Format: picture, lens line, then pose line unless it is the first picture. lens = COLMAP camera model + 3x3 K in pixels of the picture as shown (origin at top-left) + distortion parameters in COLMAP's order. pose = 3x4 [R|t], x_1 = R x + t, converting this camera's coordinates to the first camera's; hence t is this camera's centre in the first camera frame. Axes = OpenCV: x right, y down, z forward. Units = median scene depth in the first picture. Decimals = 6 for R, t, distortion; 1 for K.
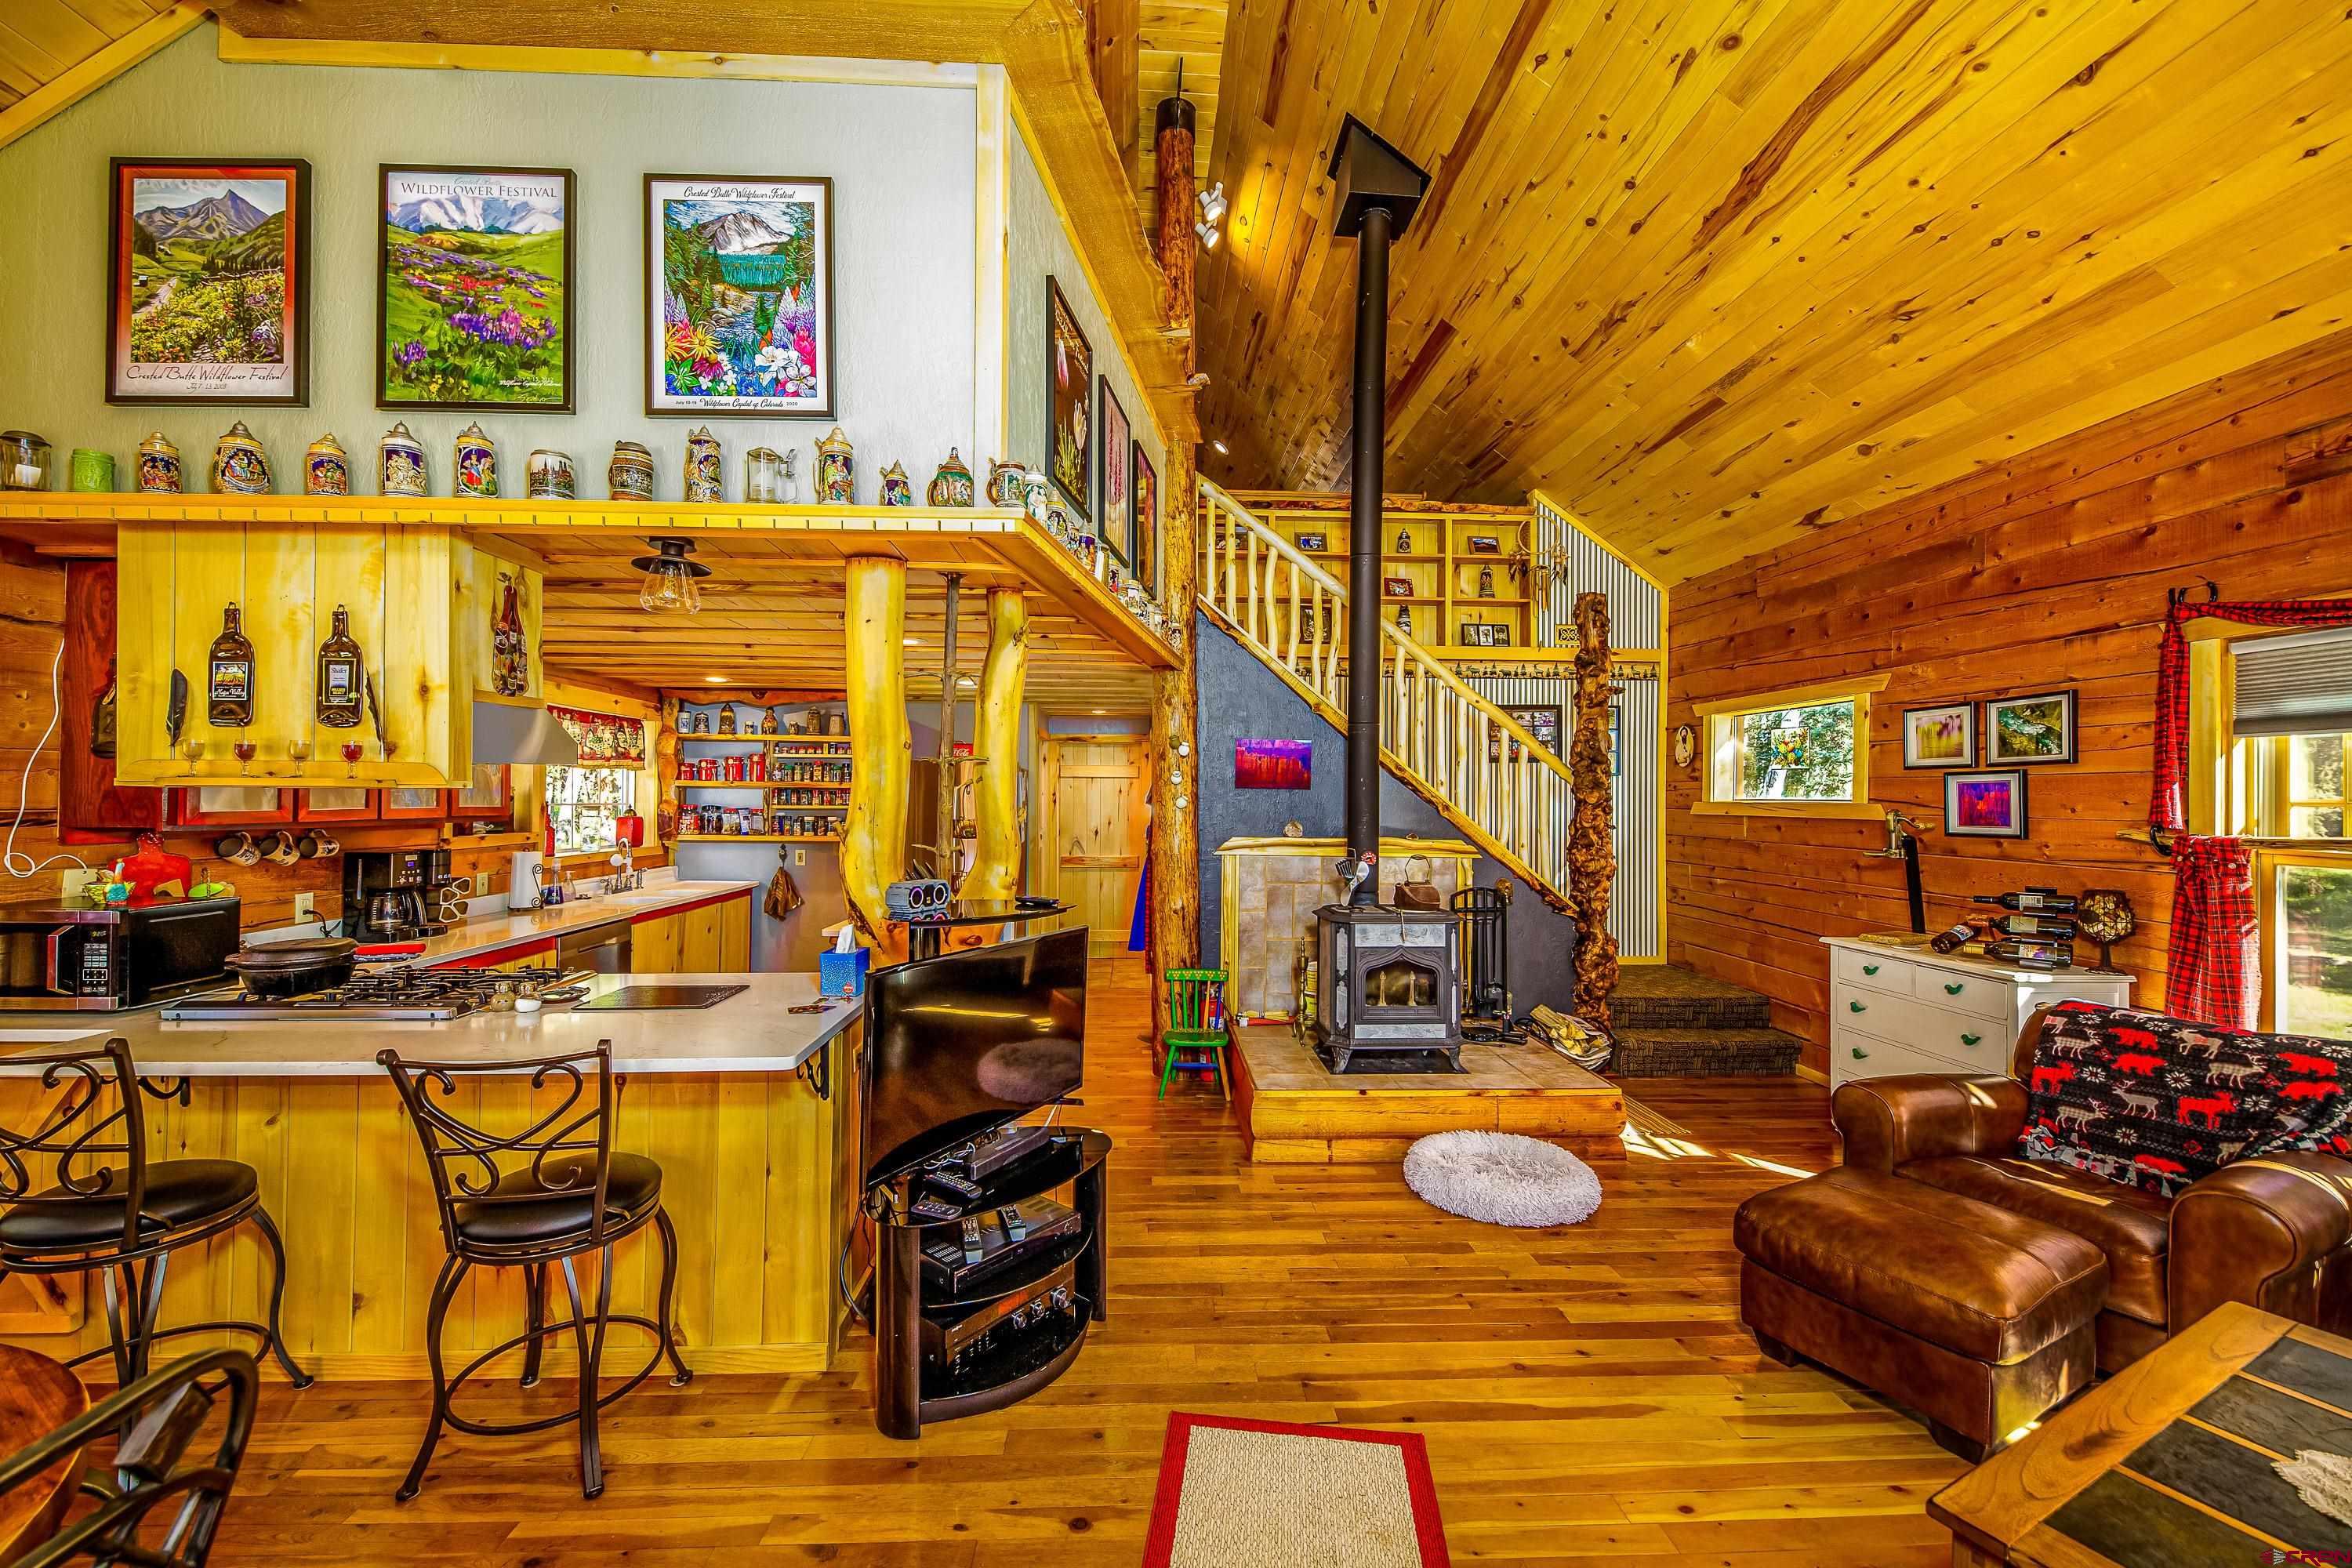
lens RADIAL K [[903.1, 0, 1169.6], [0, 903.1, 791.8], [0, 0, 1]] dist [0.001615, -0.003880]
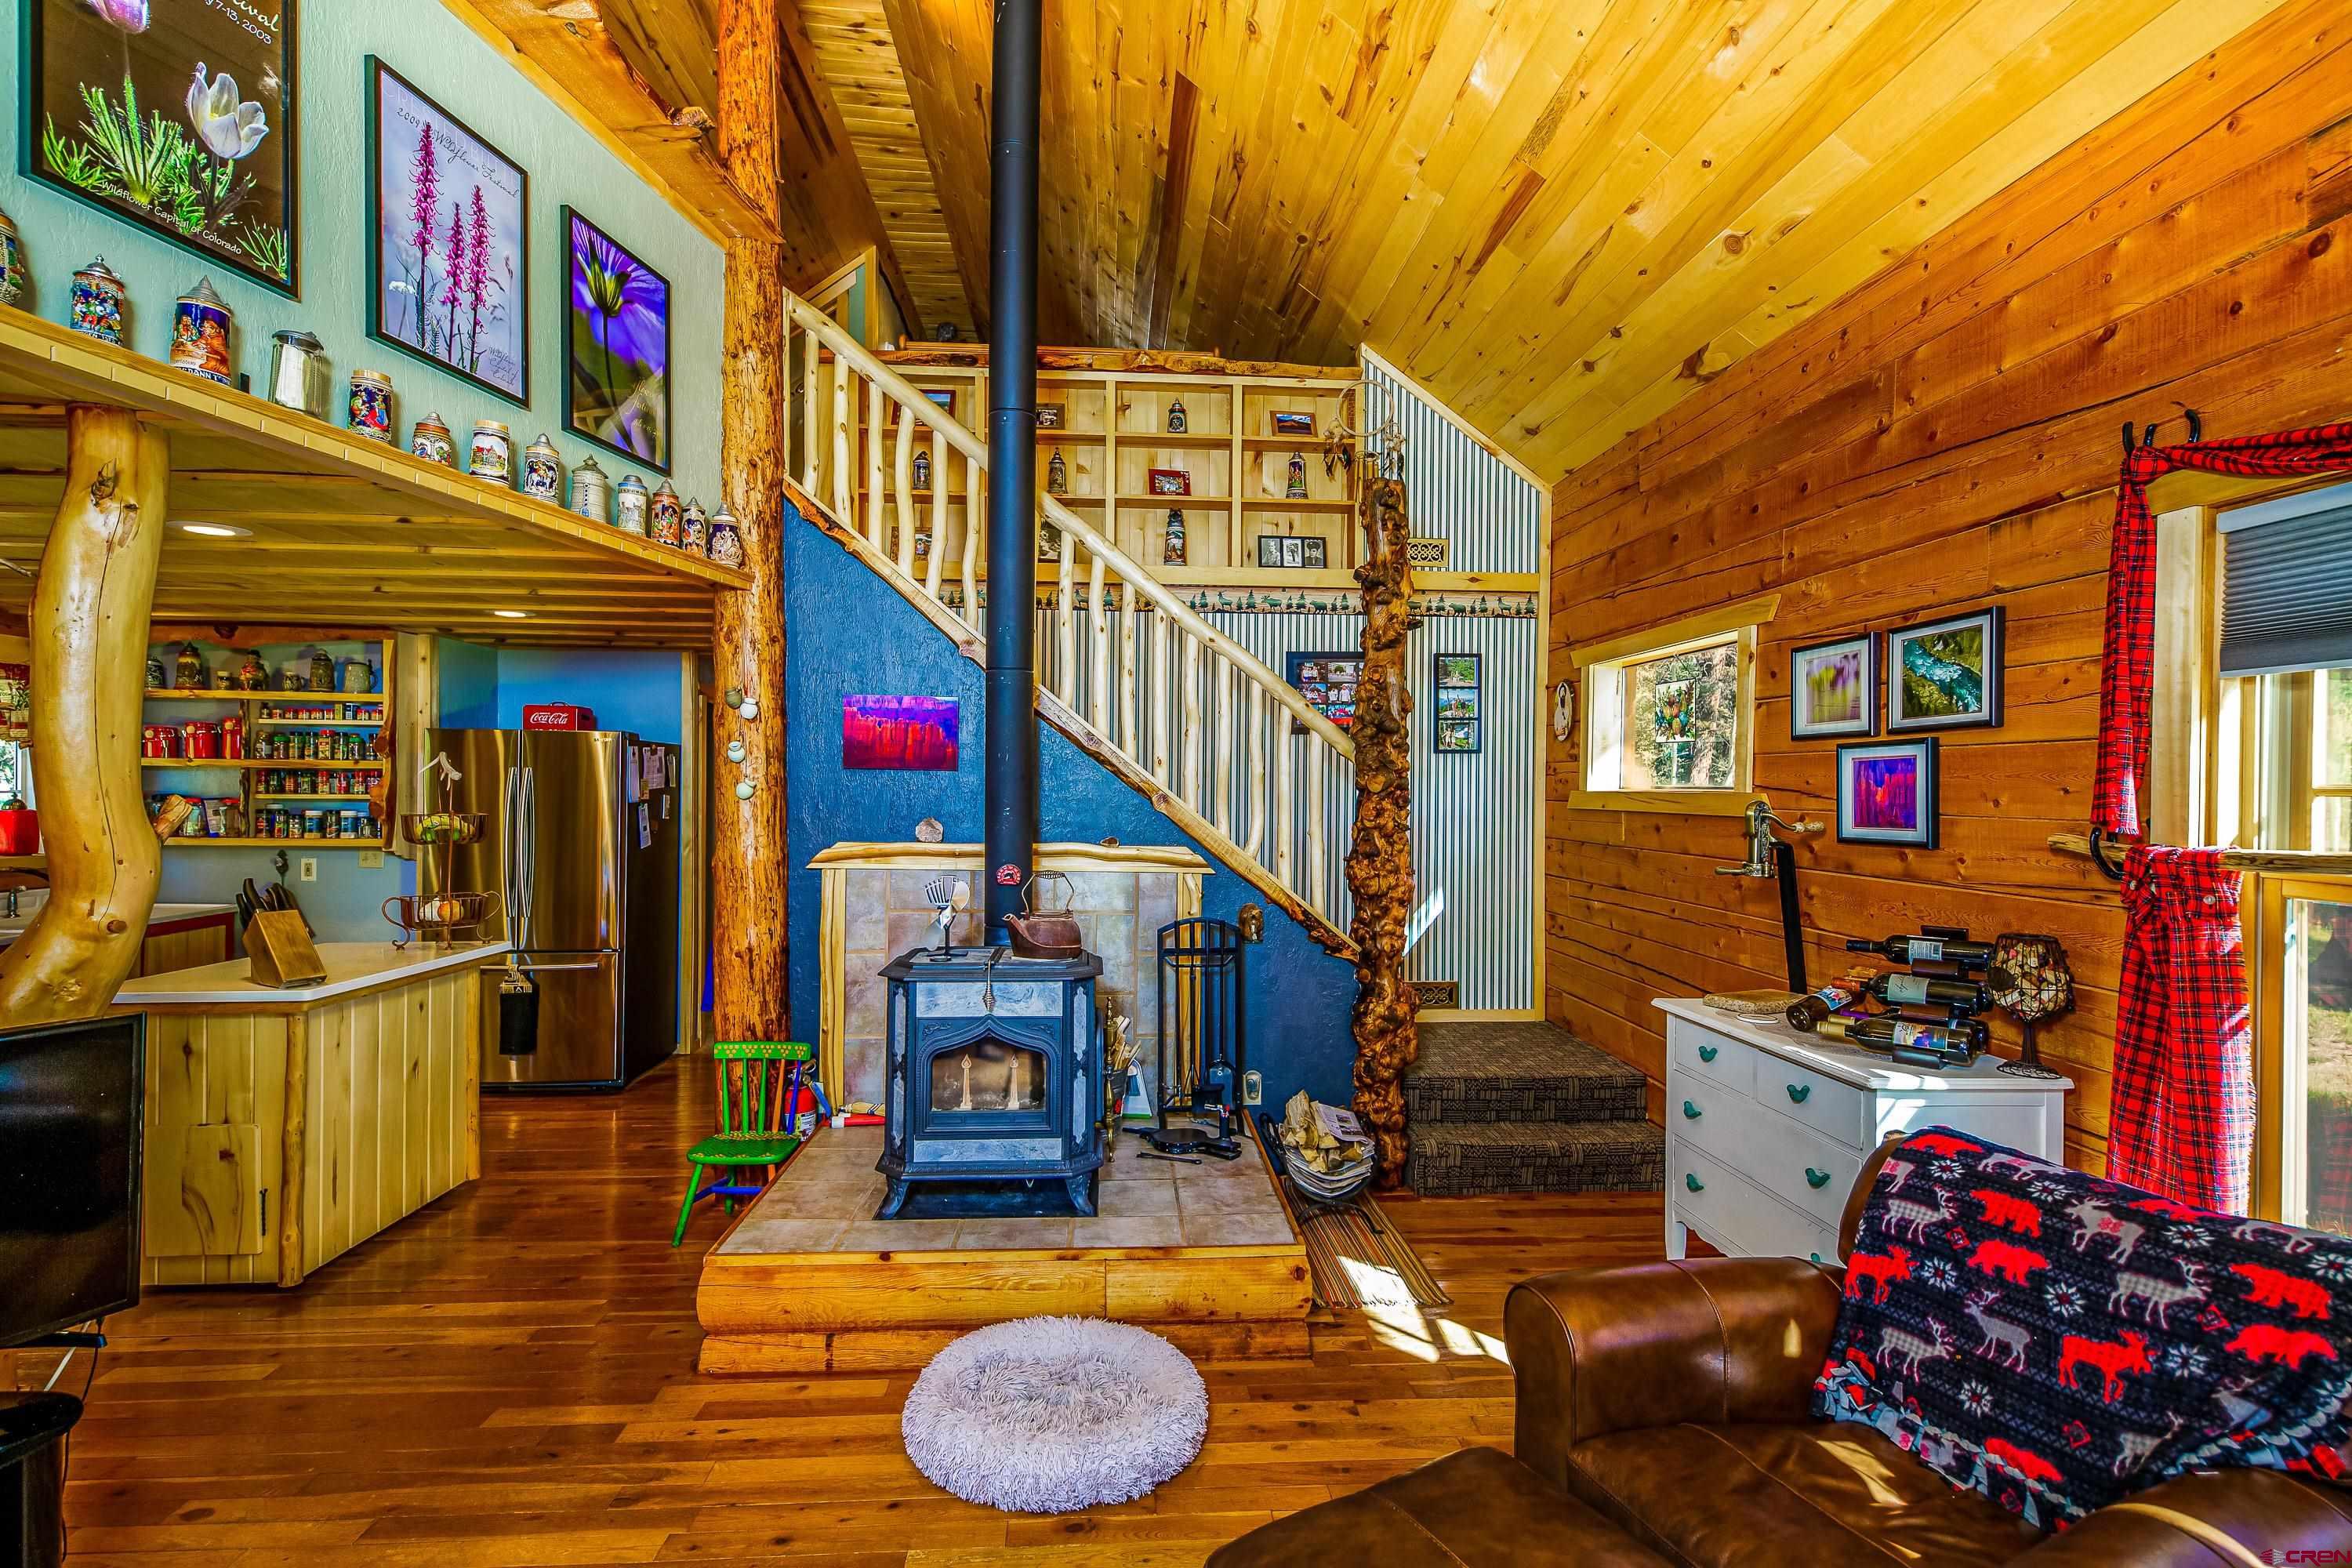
lens RADIAL K [[1101.9, 0, 1176.3], [0, 1101.9, 792.9], [0, 0, 1]] dist [0.006221, -0.000136]
pose [[0.999649, 0.001266, 0.026451, 0.381241], [-0.001574, 0.999931, 0.011653, 0.005255], [-0.026434, -0.011691, 0.999582, 0.234155]]
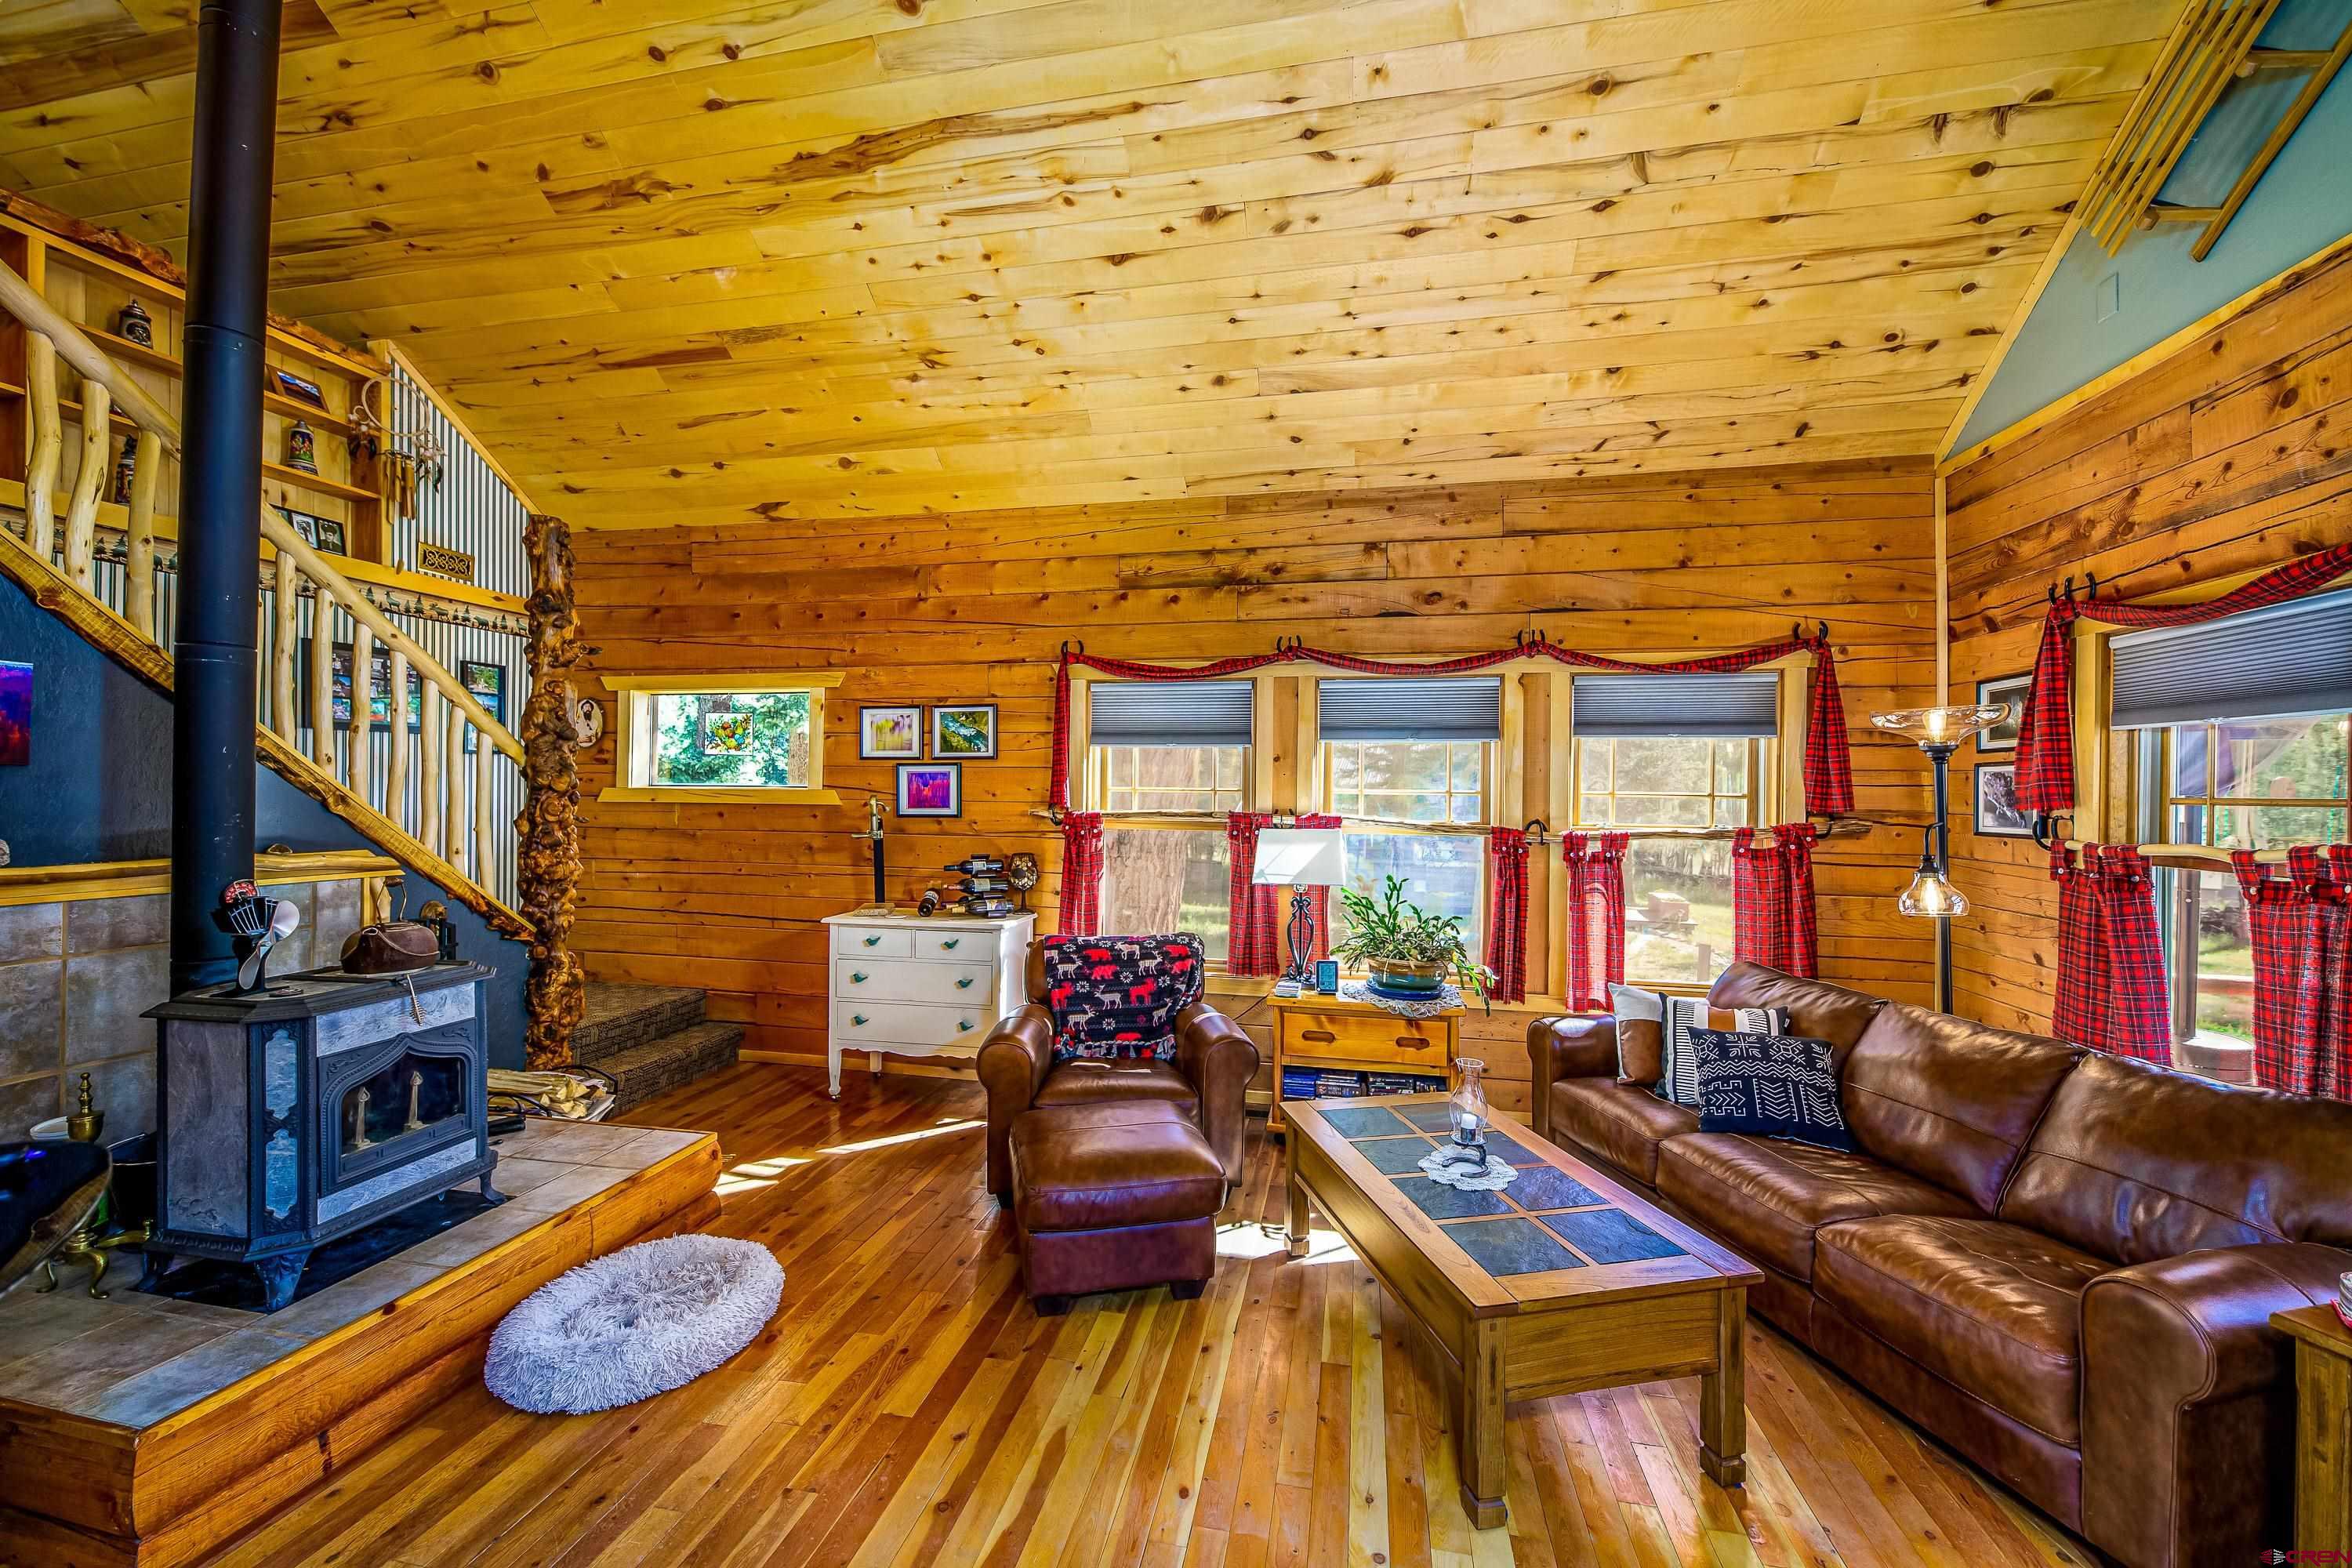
lens RADIAL K [[903.1, 0, 1169.6], [0, 903.1, 791.8], [0, 0, 1]] dist [0.001615, -0.003880]
pose [[0.243636, -0.007485, 0.969838, -0.202418], [-0.012029, 0.999870, 0.010739, -0.001207], [-0.969792, -0.014283, 0.243514, 0.384331]]
